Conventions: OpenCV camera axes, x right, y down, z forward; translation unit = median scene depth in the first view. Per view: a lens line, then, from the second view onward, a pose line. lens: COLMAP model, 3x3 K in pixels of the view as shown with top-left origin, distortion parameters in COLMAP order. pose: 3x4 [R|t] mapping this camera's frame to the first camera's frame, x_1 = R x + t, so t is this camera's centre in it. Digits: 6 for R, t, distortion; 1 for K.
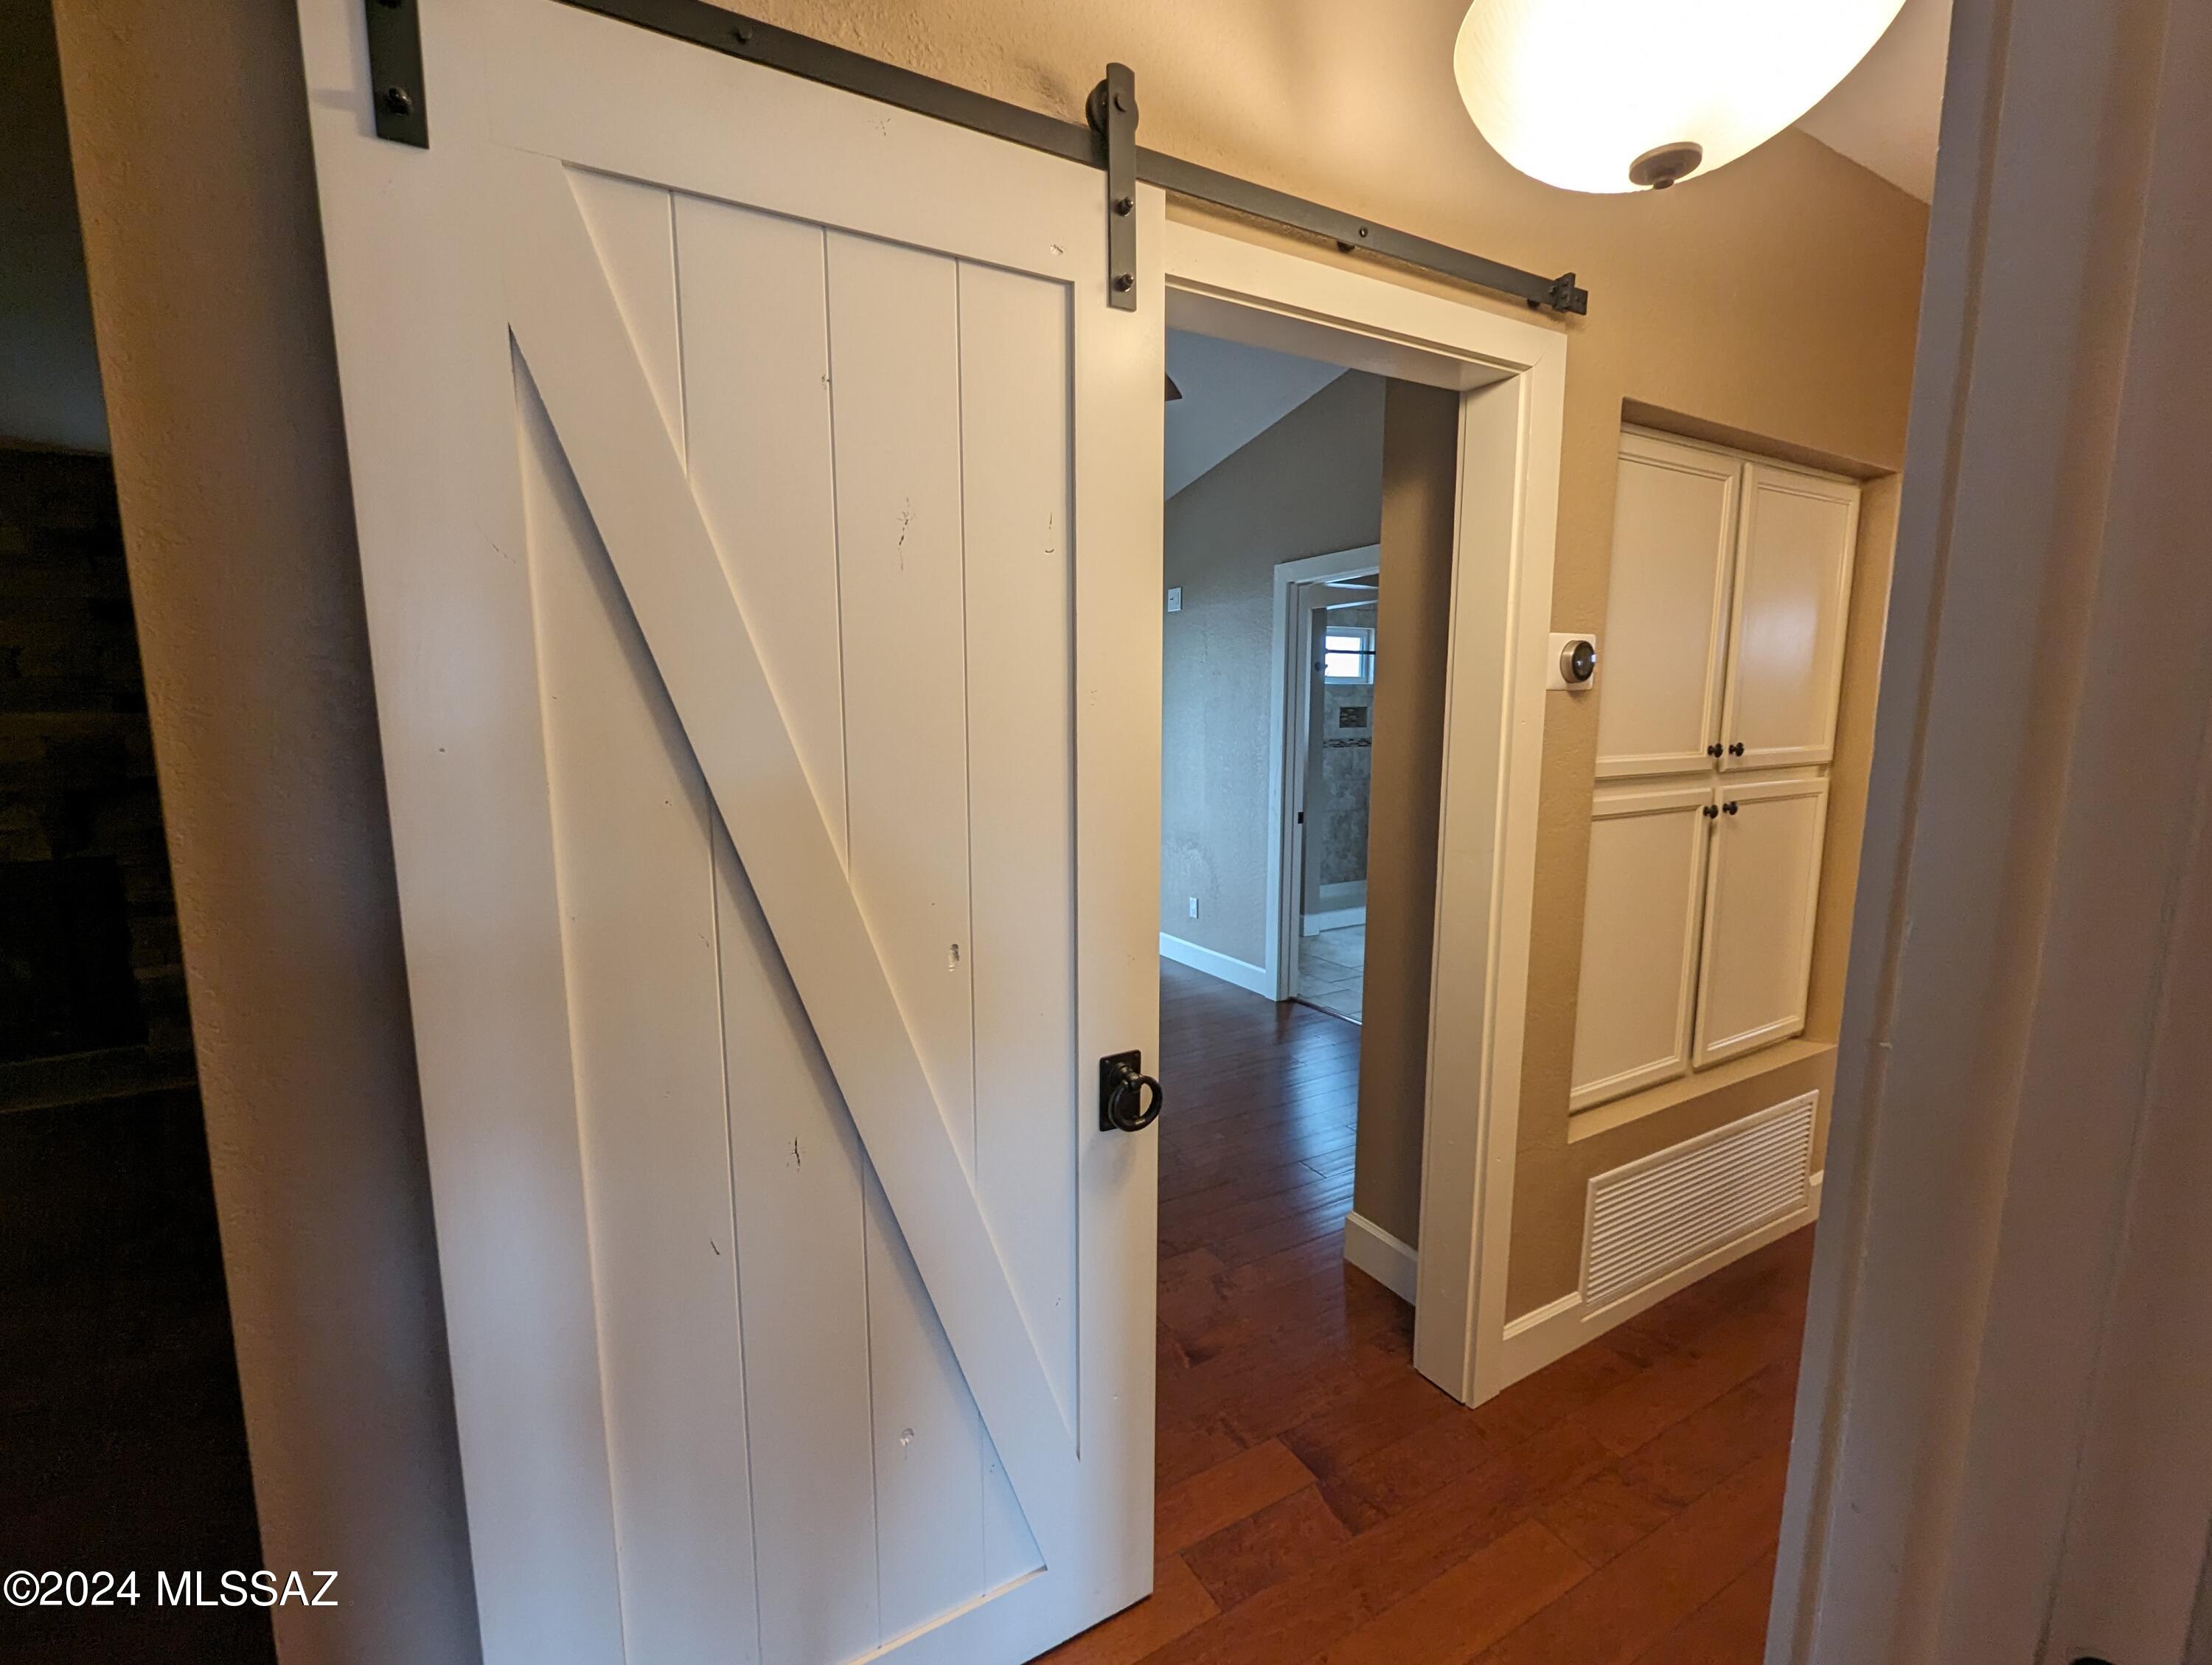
lens RADIAL K [[953.1, 0, 1111.5], [0, 953.1, 825.0], [0, 0, 1]] dist [0.001345, -0.001739]
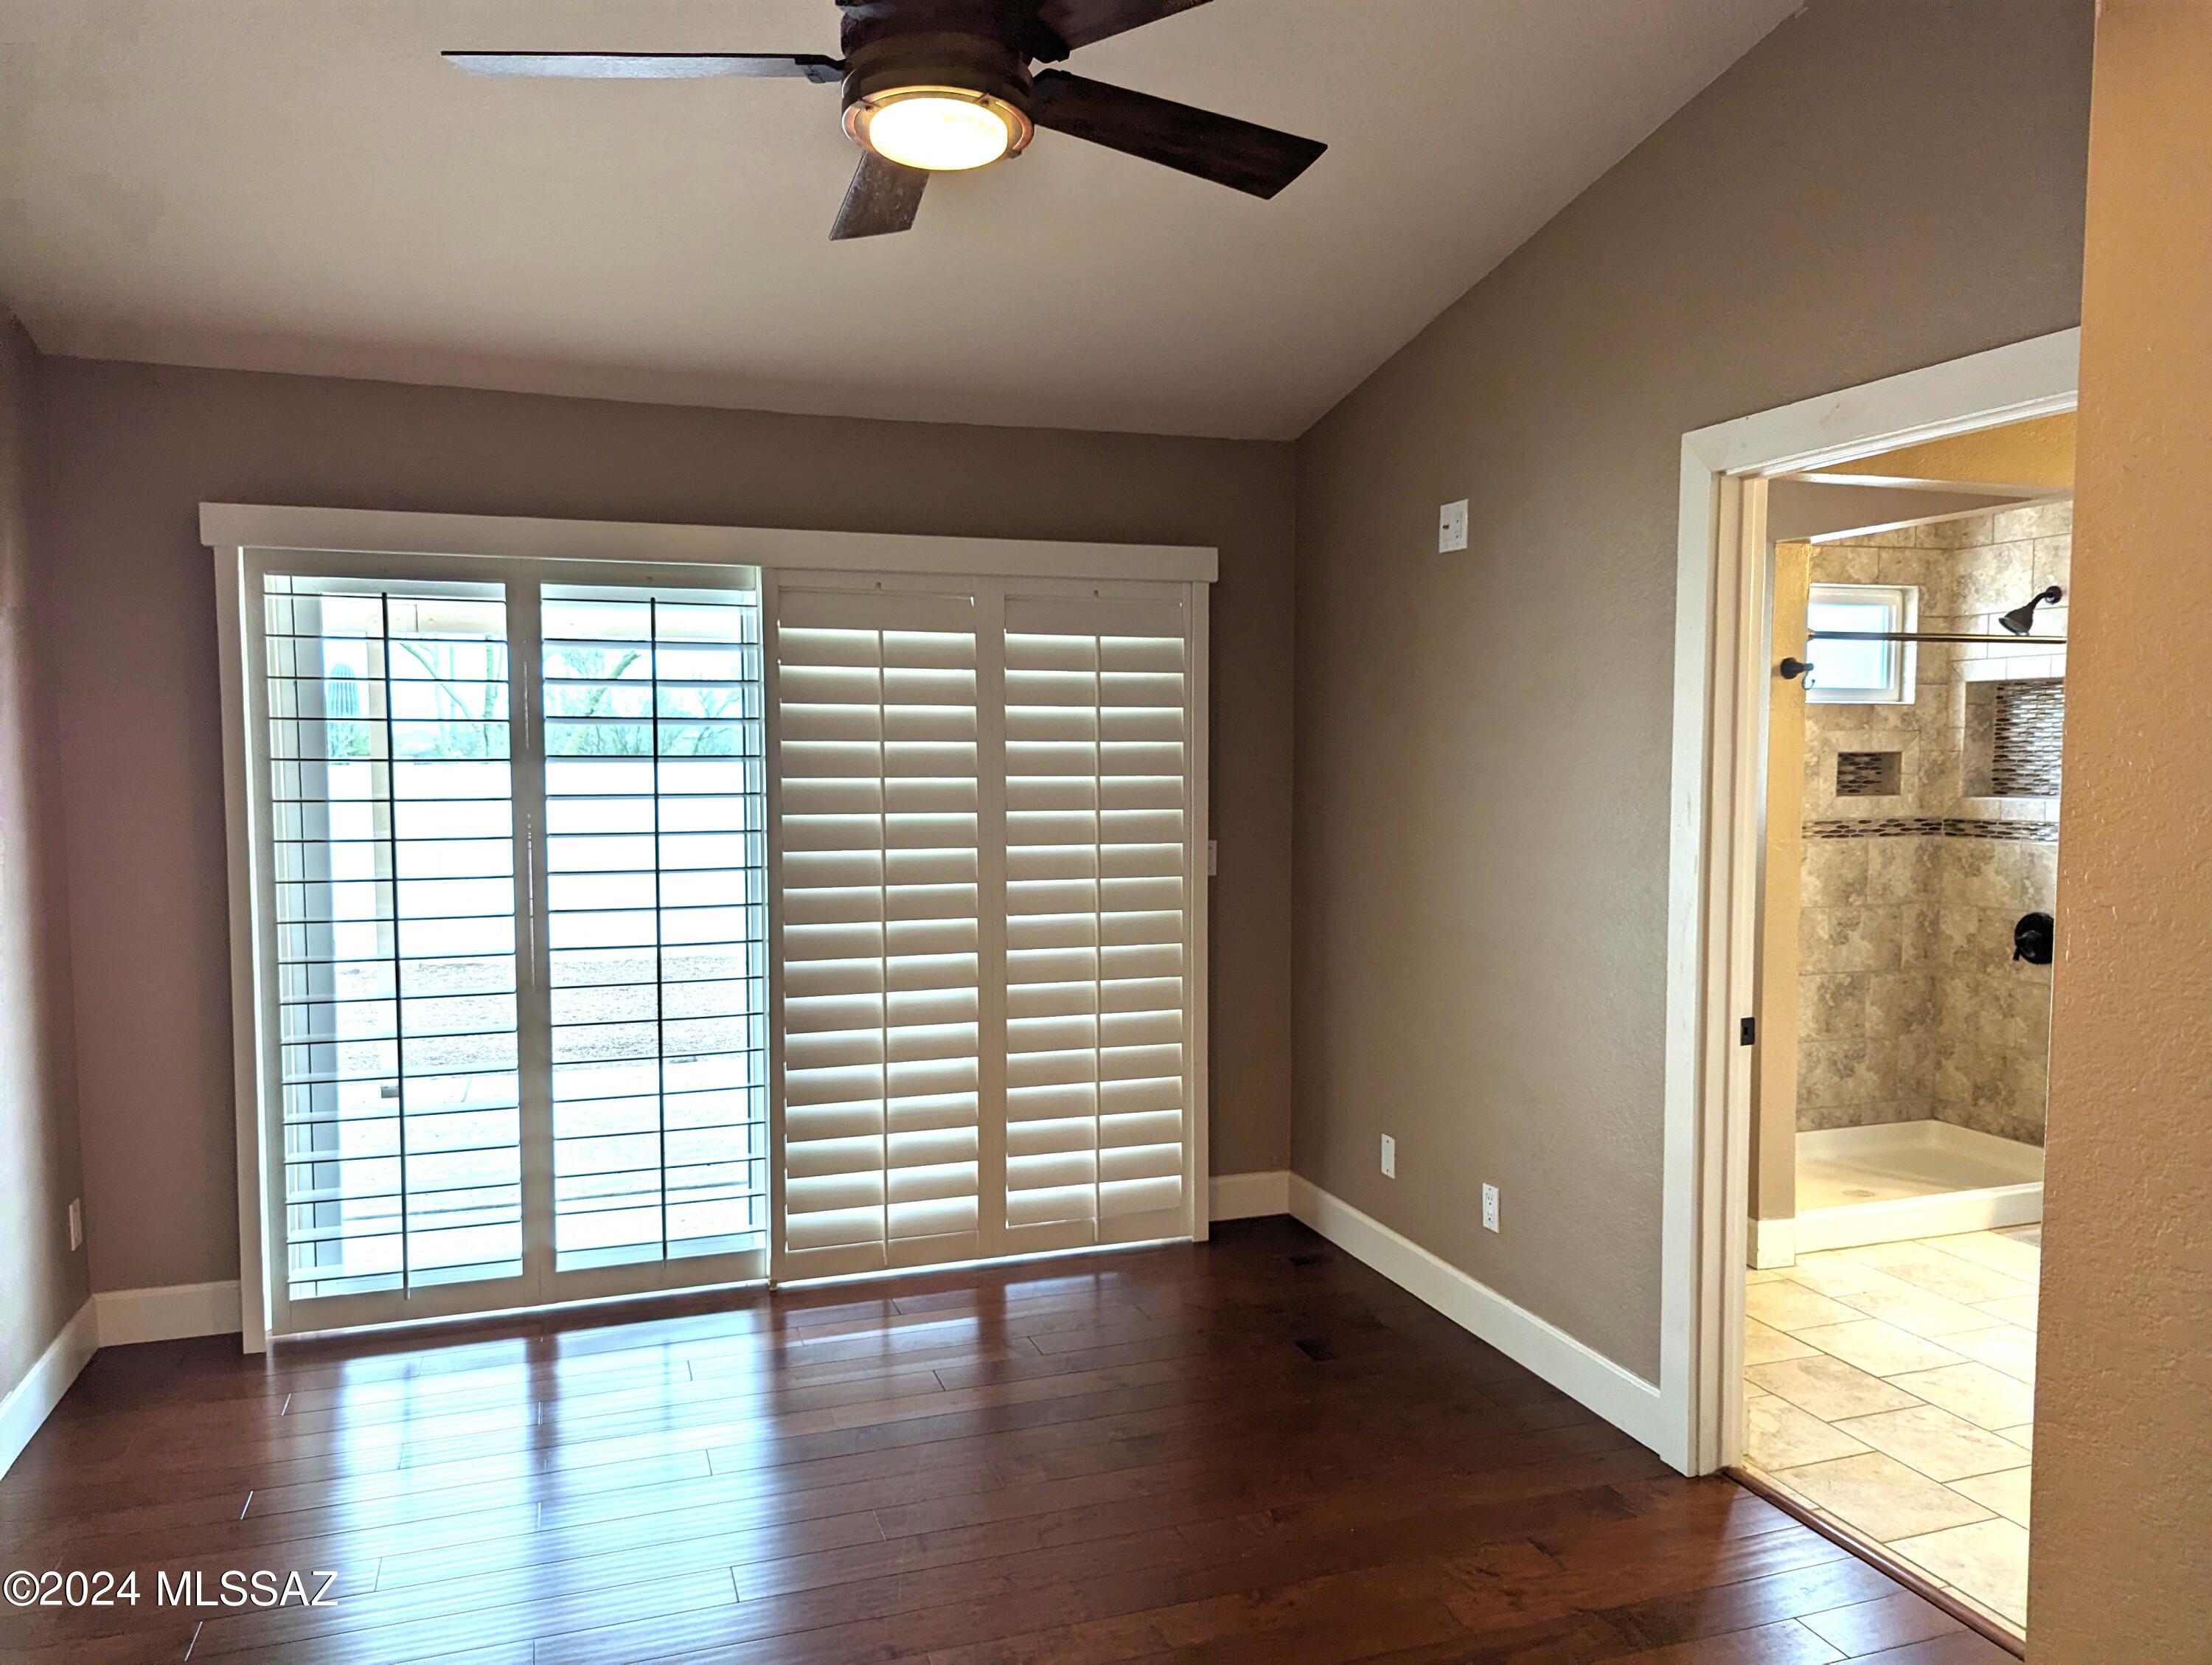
lens RADIAL K [[1574.3, 0, 1103.4], [0, 1574.3, 840.6], [0, 0, 1]] dist [0.026102, 0.000540]
pose [[0.981387, 0.010184, -0.191772, 0.034671], [-0.022017, 0.997975, -0.059675, -0.025902], [0.190776, 0.062786, 0.979624, 0.169755]]
